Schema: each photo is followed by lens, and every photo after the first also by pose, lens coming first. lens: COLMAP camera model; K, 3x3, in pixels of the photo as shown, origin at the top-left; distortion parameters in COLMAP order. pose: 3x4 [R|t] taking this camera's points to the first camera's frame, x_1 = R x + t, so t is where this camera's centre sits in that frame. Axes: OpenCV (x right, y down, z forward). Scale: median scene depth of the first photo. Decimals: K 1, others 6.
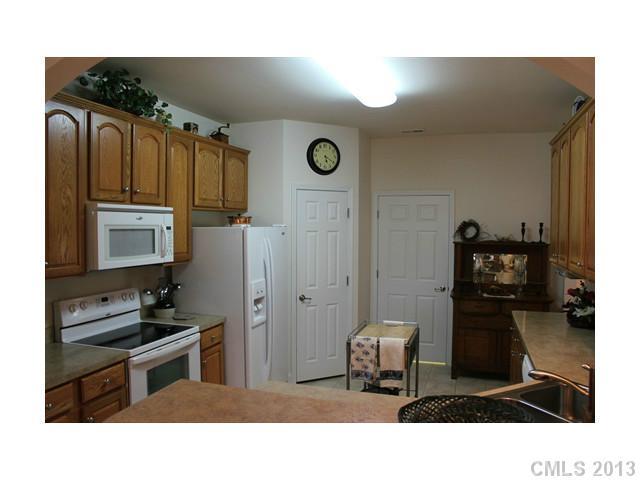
lens RADIAL K [[453.3, 0, 320.0], [0, 453.3, 240.0], [0, 0, 1]] dist [-0.079096, 0.002988]
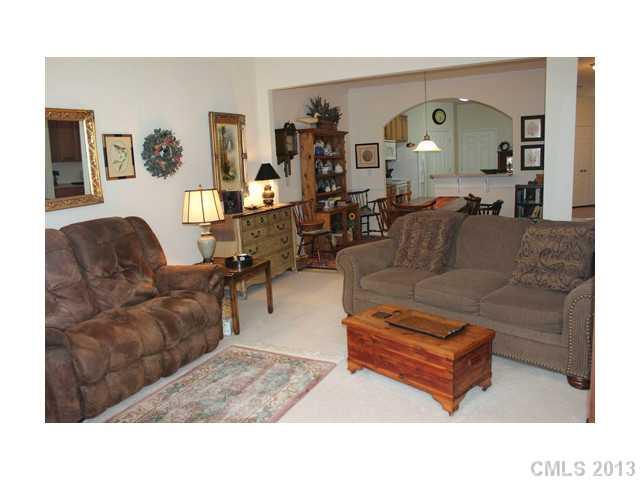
lens RADIAL K [[453.3, 0, 320.0], [0, 453.3, 240.0], [0, 0, 1]] dist [-0.079096, 0.002988]
pose [[0.990646, -0.029859, -0.133149, -0.376750], [0.047379, 0.990326, 0.130424, 0.137091], [0.127966, -0.135513, 0.982477, -1.724752]]
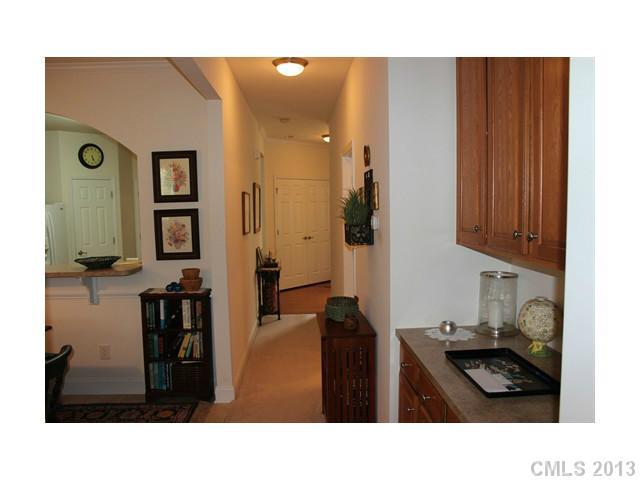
lens RADIAL K [[453.3, 0, 320.0], [0, 453.3, 240.0], [0, 0, 1]] dist [-0.079096, 0.002988]
pose [[0.927448, -0.055779, 0.369769, 0.182015], [0.041909, 0.998087, 0.045444, 0.063171], [-0.371597, -0.026650, 0.928012, -0.741205]]
